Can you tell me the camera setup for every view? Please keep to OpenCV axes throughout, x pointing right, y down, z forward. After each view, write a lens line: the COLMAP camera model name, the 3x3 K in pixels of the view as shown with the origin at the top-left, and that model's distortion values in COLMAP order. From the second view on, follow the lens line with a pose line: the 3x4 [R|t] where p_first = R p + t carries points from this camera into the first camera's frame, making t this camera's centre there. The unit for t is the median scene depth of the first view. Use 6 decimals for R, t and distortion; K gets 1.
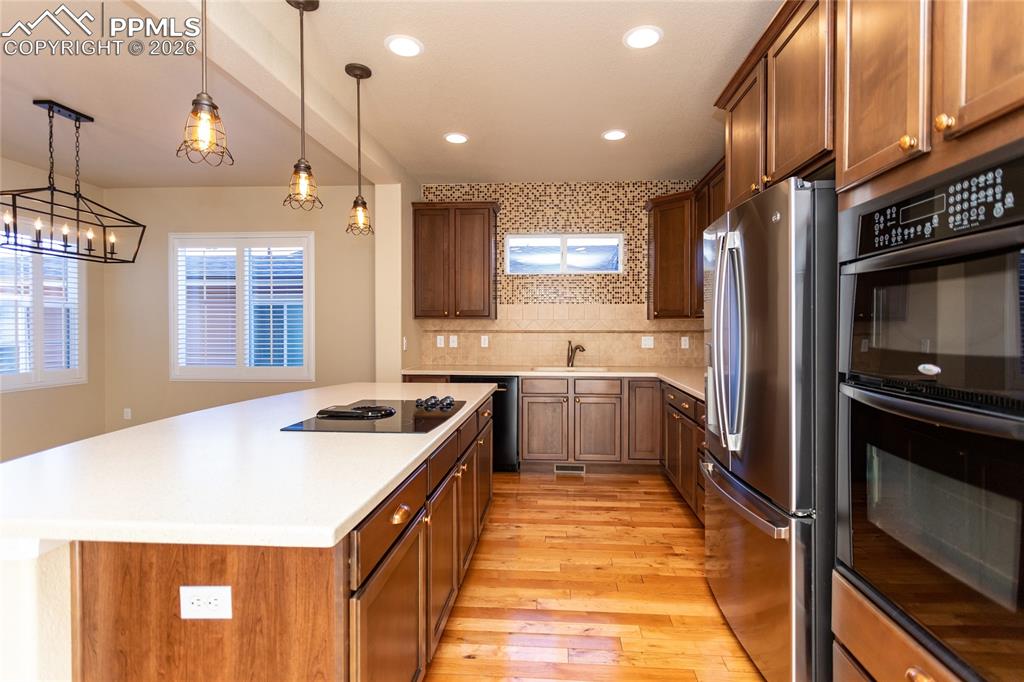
lens RADIAL K [[496.0, 0, 534.2], [0, 496.0, 335.7], [0, 0, 1]] dist [0.000794, 0.003316]
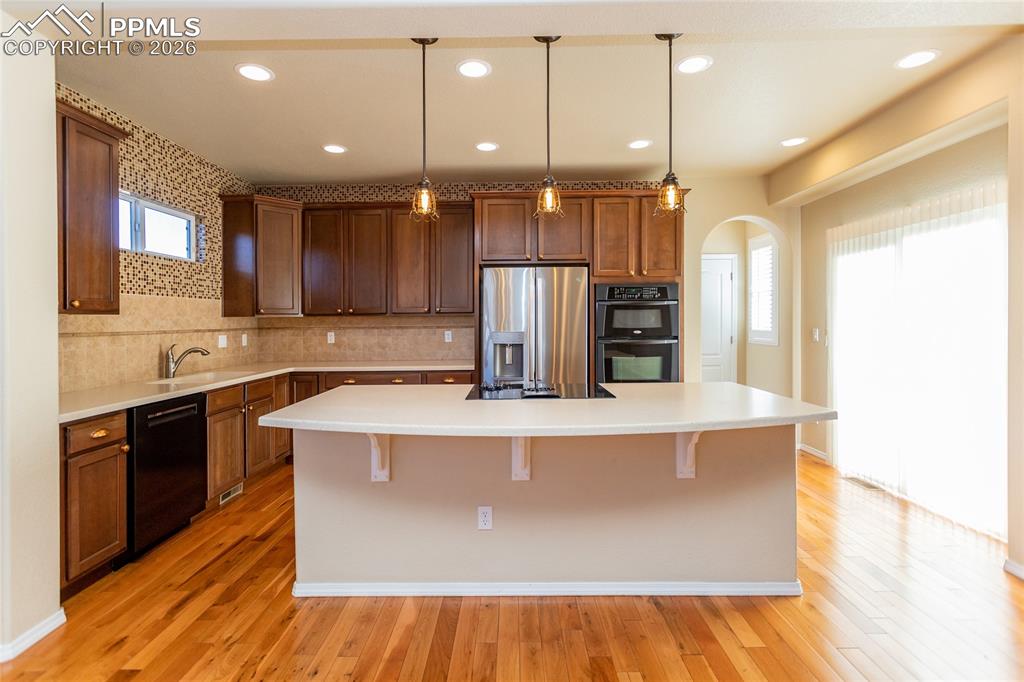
lens RADIAL K [[496.0, 0, 507.0], [0, 496.0, 317.7], [0, 0, 1]] dist [0.000794, 0.003316]
pose [[-0.049959, 0.003520, 0.998745, -0.823258], [0.026209, 0.999654, -0.002213, -0.017434], [-0.998407, 0.026065, -0.050034, 0.594093]]
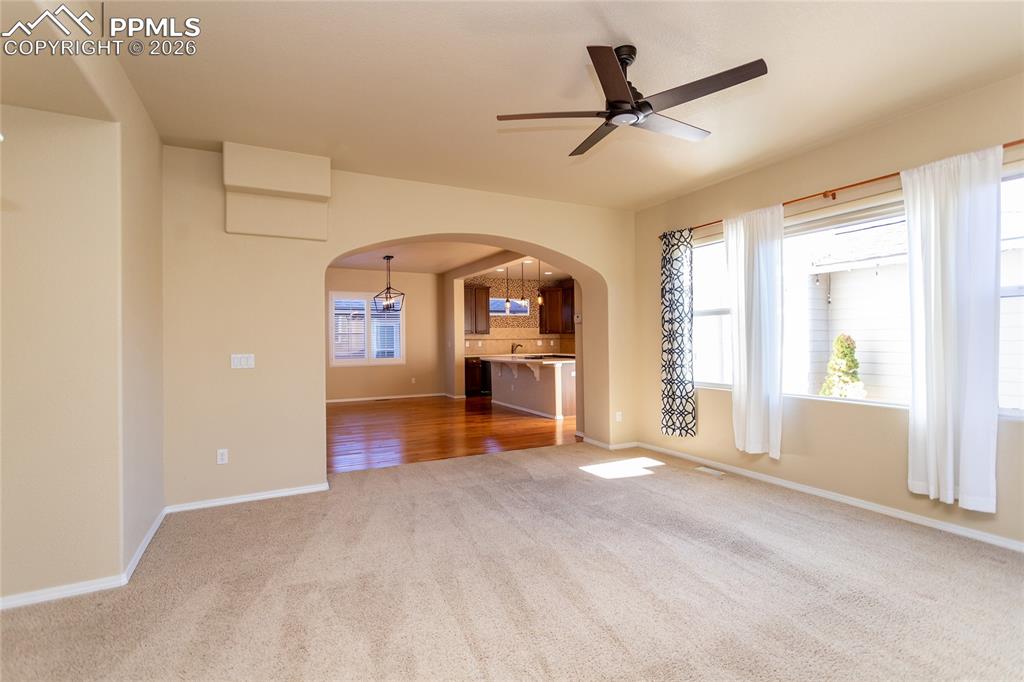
lens RADIAL K [[496.0, 0, 503.2], [0, 496.0, 332.8], [0, 0, 1]] dist [0.000794, 0.003316]
pose [[0.864576, -0.005533, 0.502472, -1.382009], [0.019168, 0.999575, -0.021974, 0.014799], [-0.502136, 0.028629, 0.864314, -1.259449]]
